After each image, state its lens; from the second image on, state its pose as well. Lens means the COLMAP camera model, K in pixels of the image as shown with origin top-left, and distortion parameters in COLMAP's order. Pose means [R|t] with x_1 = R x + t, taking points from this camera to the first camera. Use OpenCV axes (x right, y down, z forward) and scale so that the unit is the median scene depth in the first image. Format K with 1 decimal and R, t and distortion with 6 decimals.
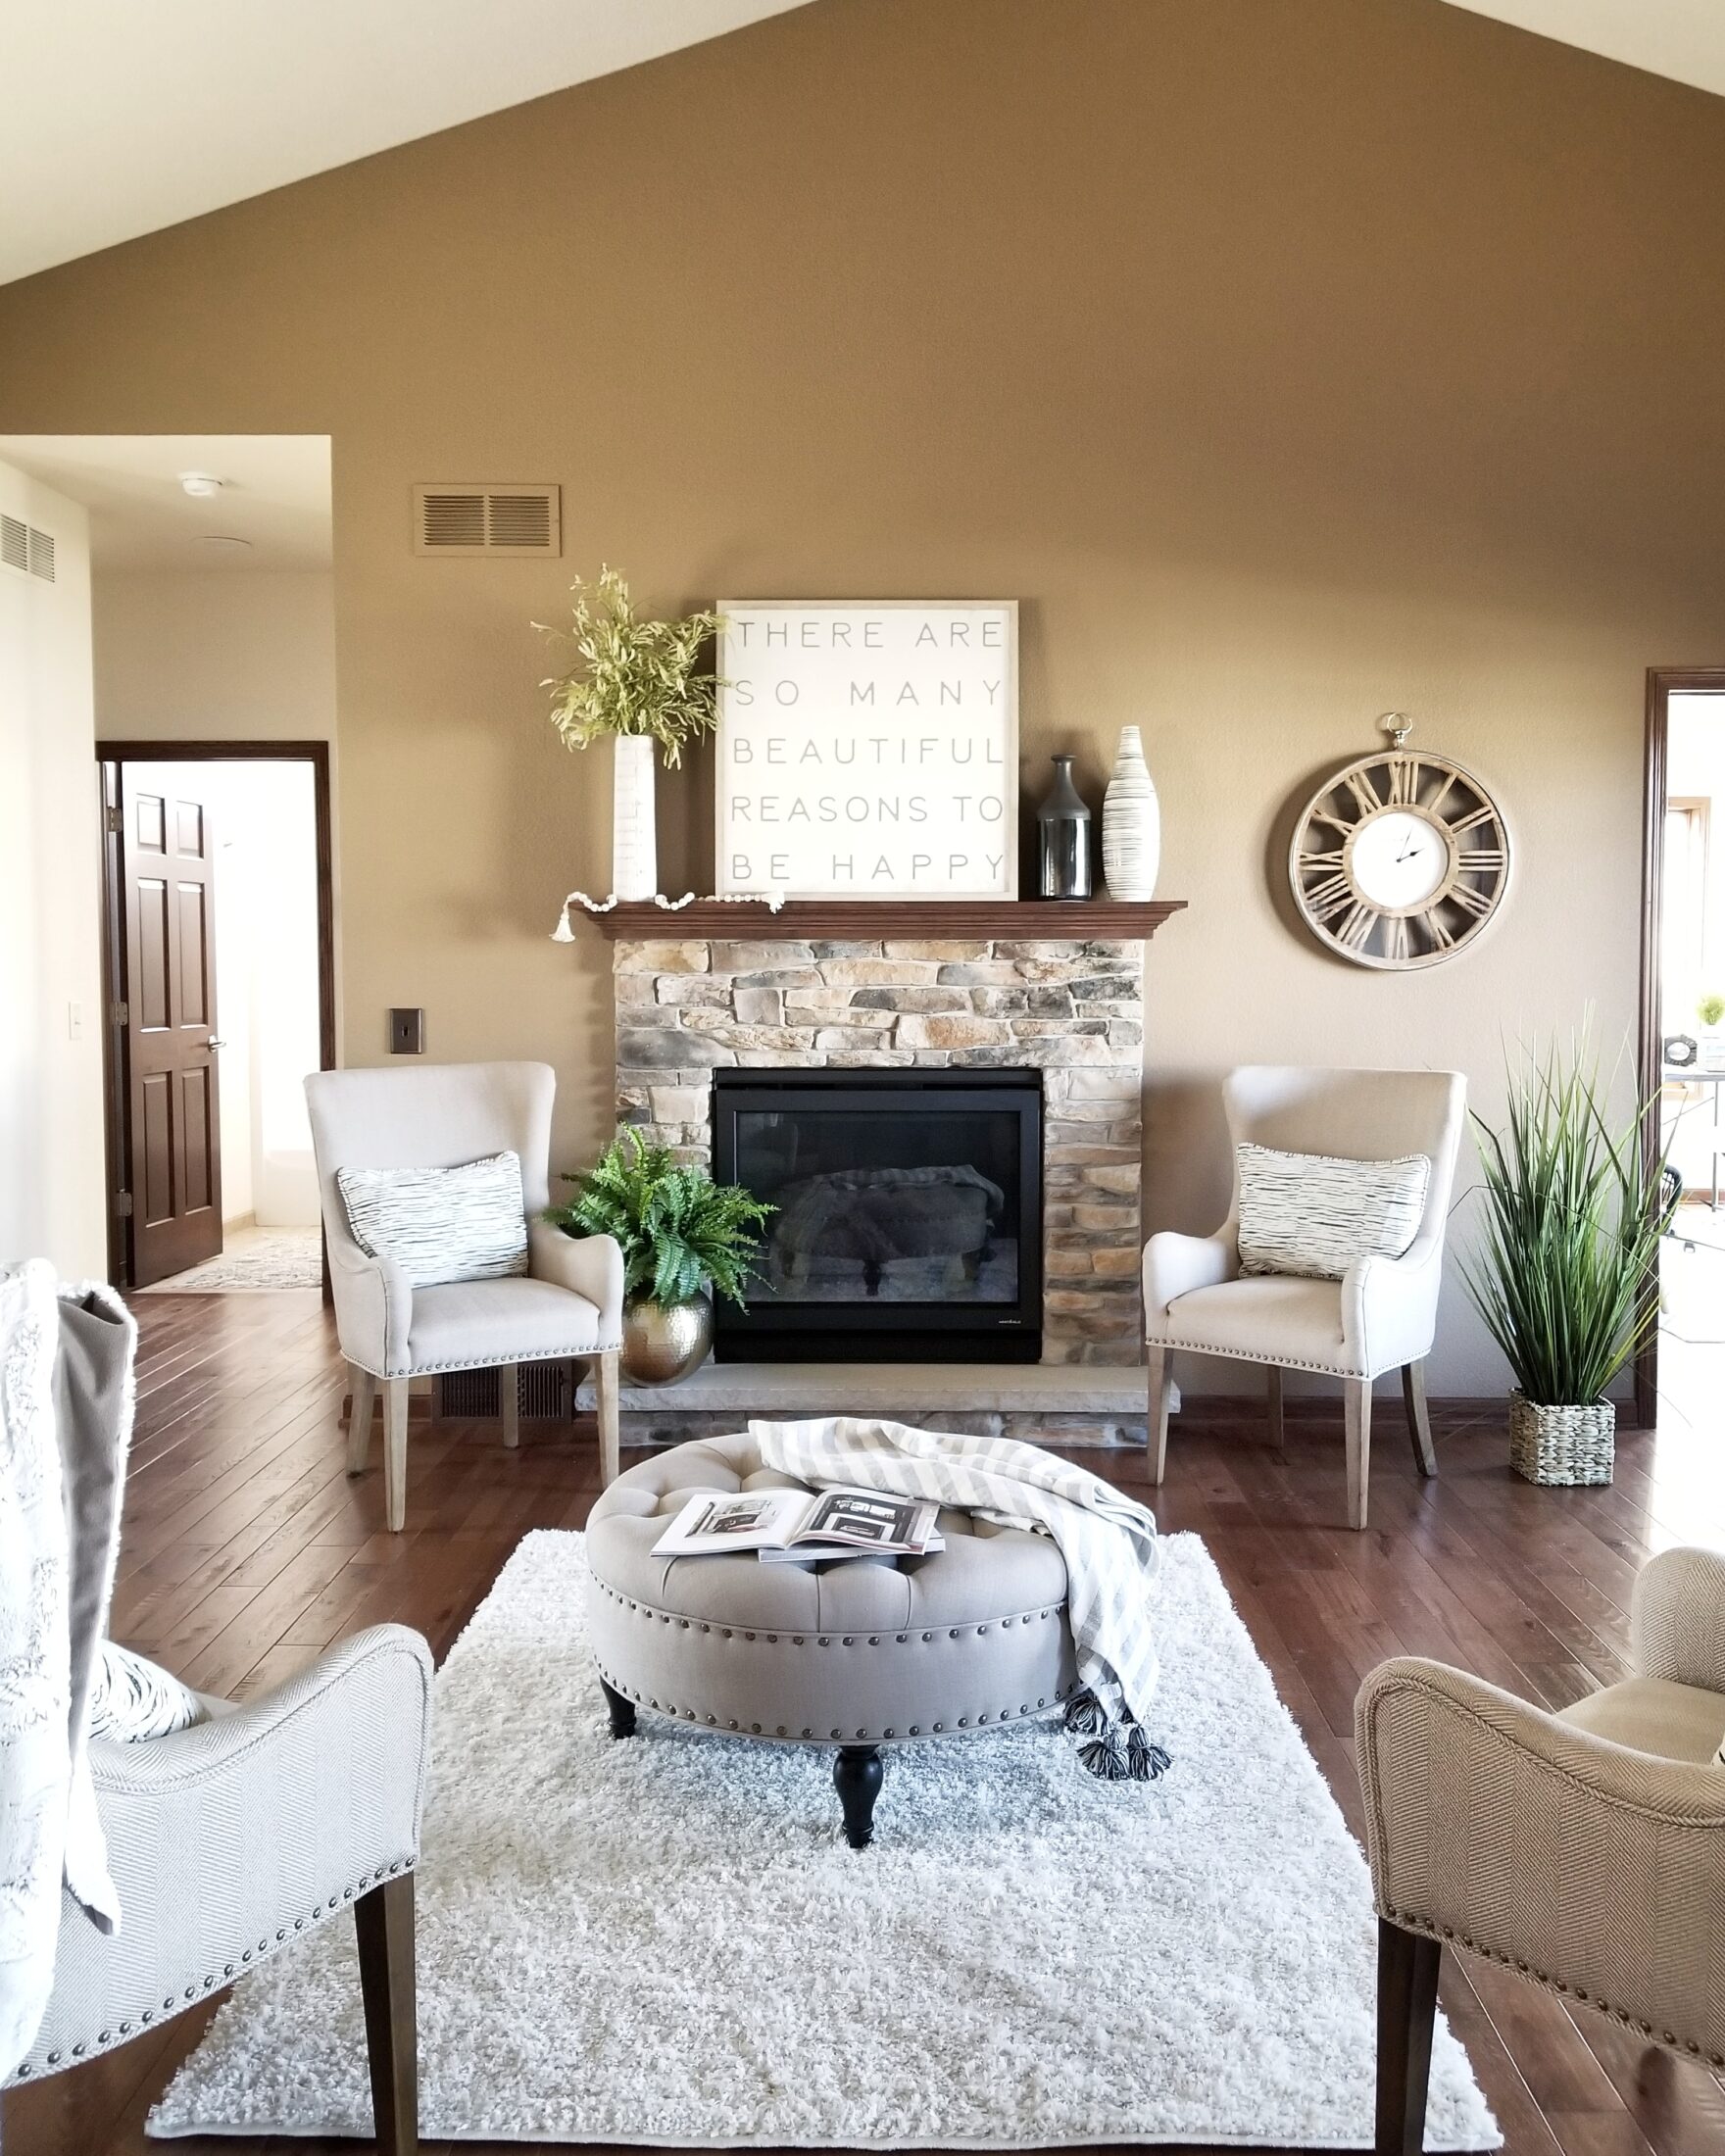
lens RADIAL K [[1848.5, 0, 893.3], [0, 1848.5, 1066.1], [0, 0, 1]] dist [0.072353, -0.142434]
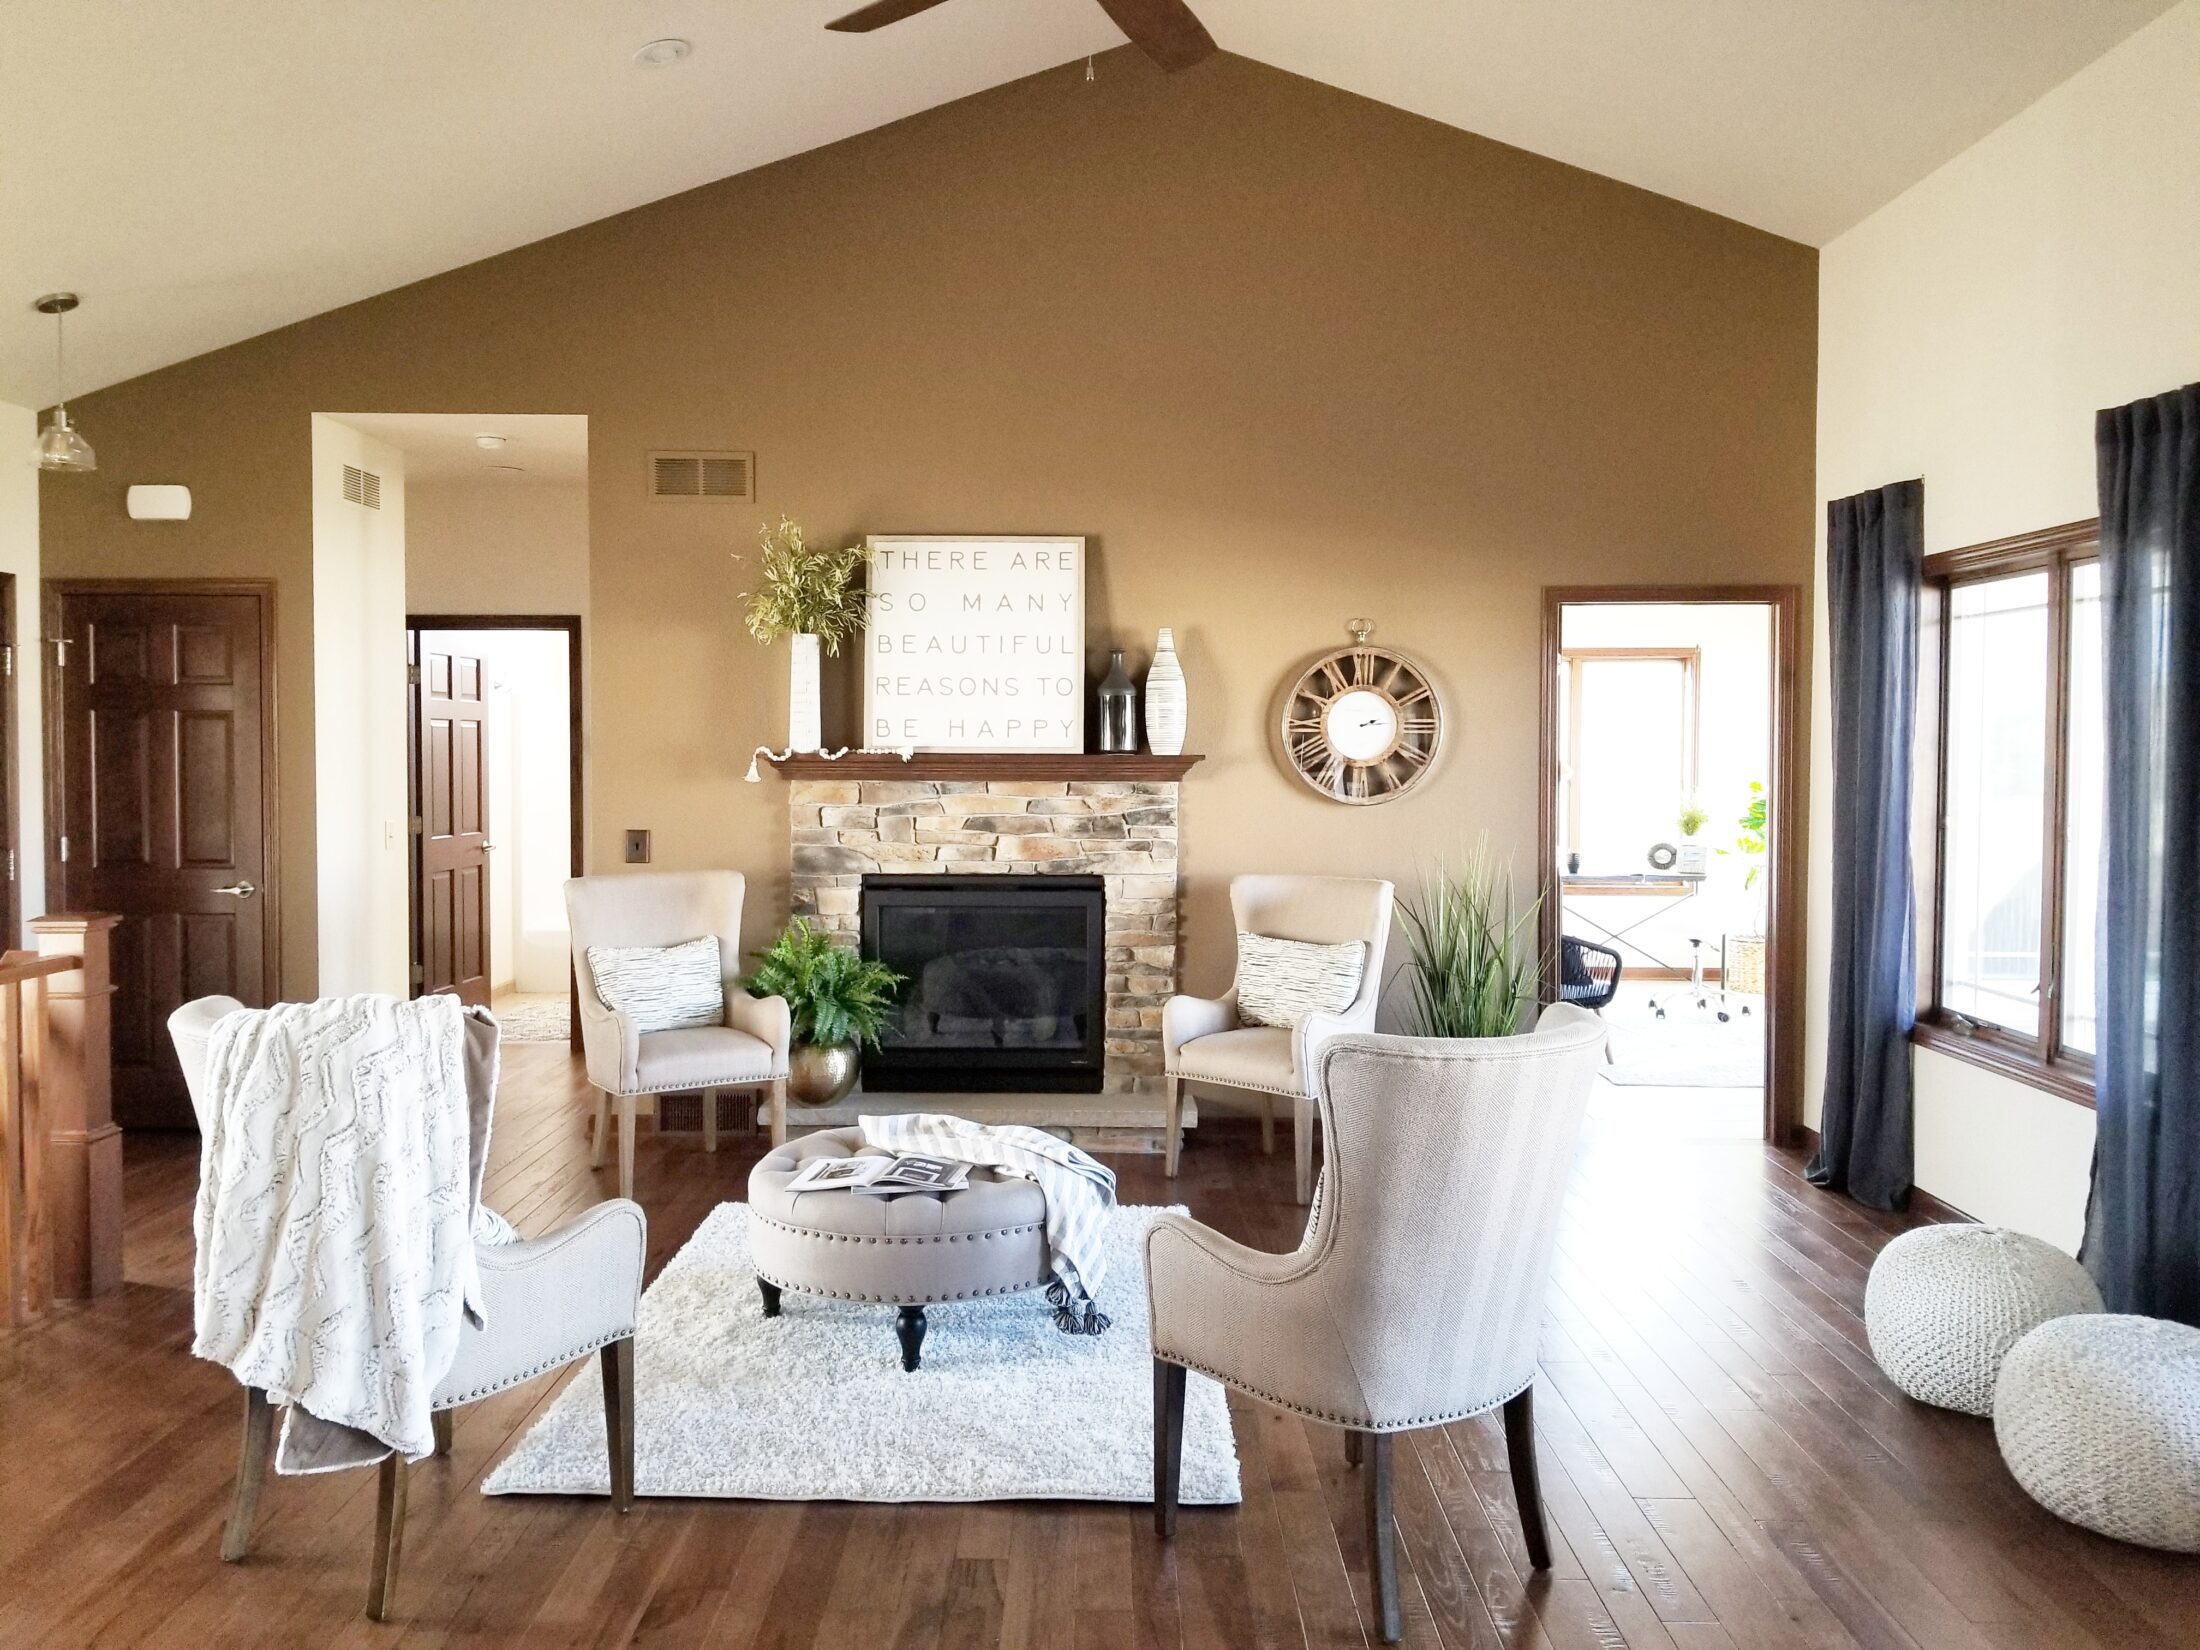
lens RADIAL K [[1726.1, 0, 1086.5], [0, 1726.1, 801.9], [0, 0, 1]] dist [0.059593, -0.088117]
pose [[0.999984, 0.003592, -0.004375, 0.075699], [-0.003713, 0.999600, -0.028037, -0.017699], [0.004273, 0.028053, 0.999597, -0.281992]]
